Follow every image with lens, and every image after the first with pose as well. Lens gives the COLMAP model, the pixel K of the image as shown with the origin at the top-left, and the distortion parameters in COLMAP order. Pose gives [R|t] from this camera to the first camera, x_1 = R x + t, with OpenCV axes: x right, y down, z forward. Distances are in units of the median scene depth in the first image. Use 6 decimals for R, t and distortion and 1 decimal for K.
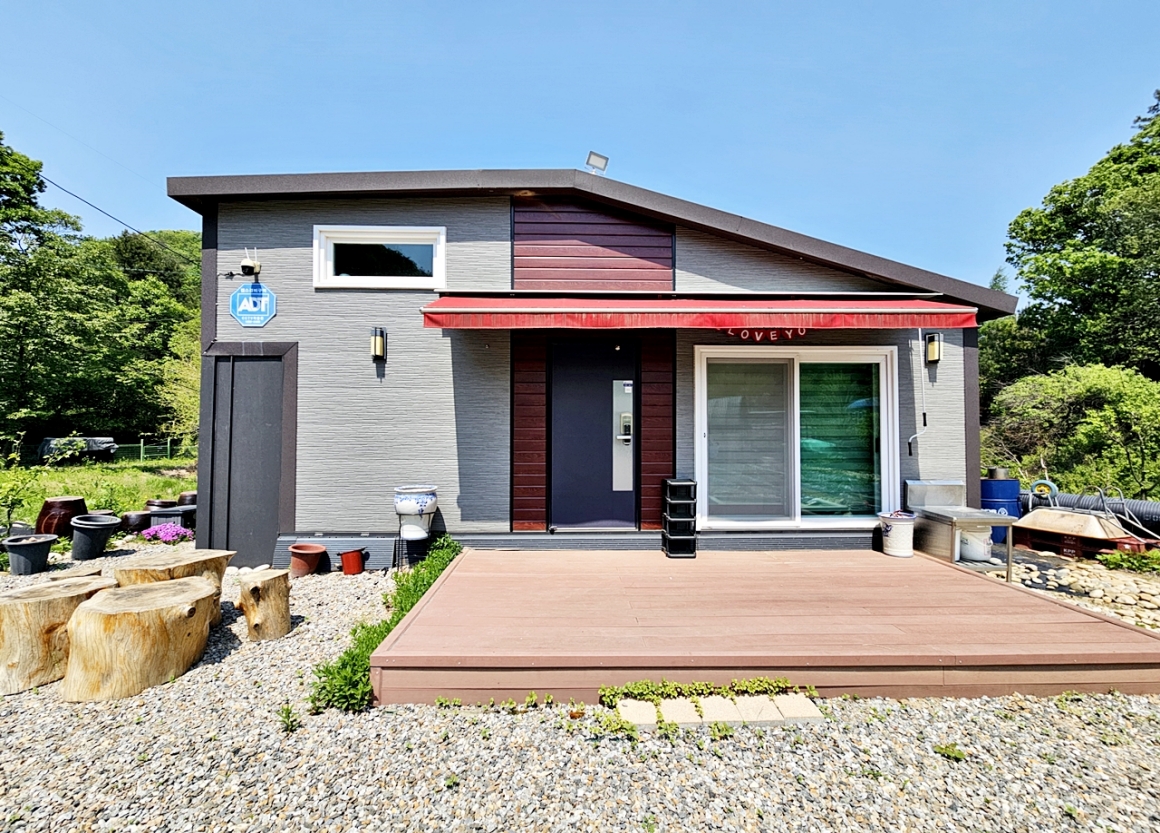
lens RADIAL K [[475.1, 0, 571.8], [0, 475.1, 415.0], [0, 0, 1]] dist [-0.003473, 0.000728]
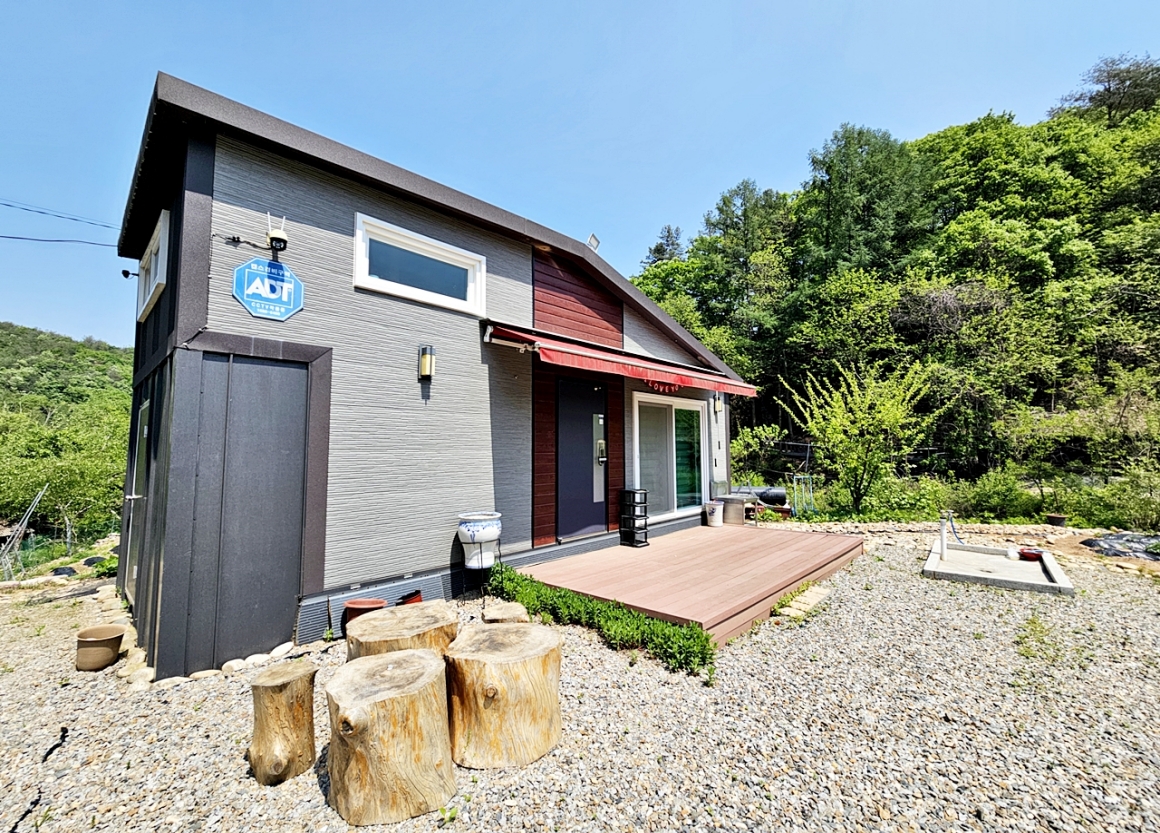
lens RADIAL K [[475.1, 0, 579.7], [0, 475.1, 414.9], [0, 0, 1]] dist [-0.003473, 0.000728]
pose [[0.704859, 0.044541, 0.707947, -0.835153], [-0.007778, 0.998452, -0.055074, -0.000536], [-0.709304, 0.033313, 0.704115, 0.143481]]
